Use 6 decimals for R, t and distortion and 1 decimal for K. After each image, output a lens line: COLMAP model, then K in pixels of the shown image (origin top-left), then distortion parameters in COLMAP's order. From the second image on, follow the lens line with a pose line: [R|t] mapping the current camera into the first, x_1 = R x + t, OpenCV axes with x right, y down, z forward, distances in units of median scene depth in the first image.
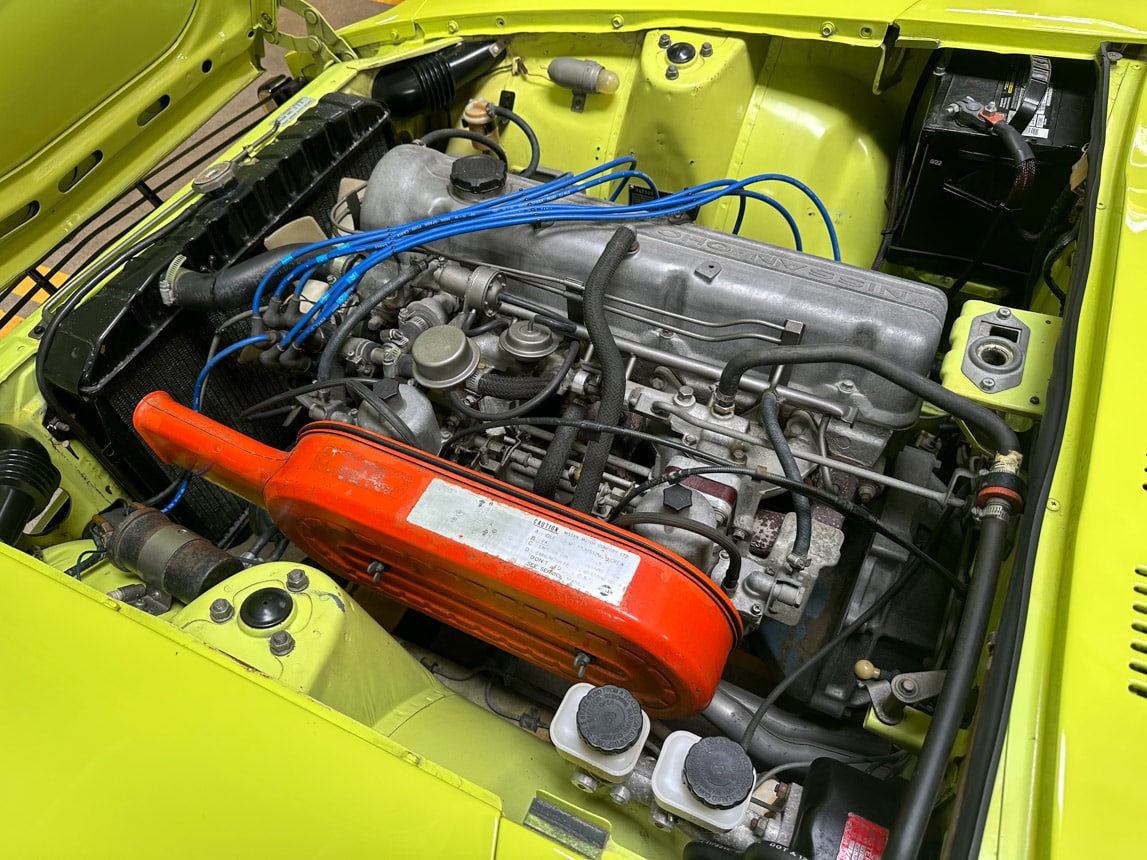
lens RADIAL K [[775.6, 0, 545.5], [0, 775.6, 412.0], [0, 0, 1]] dist [0.004259, 0.002322]
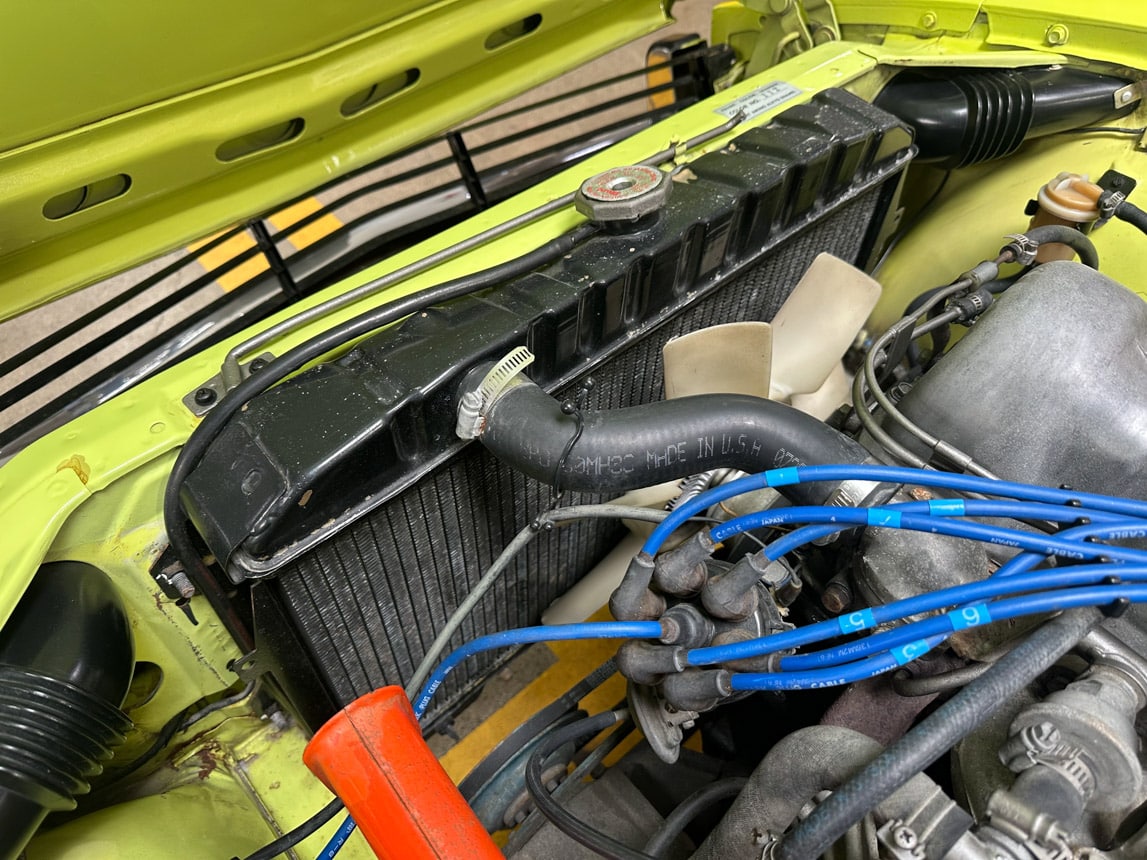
lens RADIAL K [[816.2, 0, 573.5], [0, 816.2, 430.0], [0, 0, 1]] dist [0.024367, -0.030344]
pose [[0.921179, 0.352701, -0.164413, -0.244846], [-0.352673, 0.935254, 0.030353, -0.127279], [0.164474, 0.030024, 0.985924, 0.374683]]
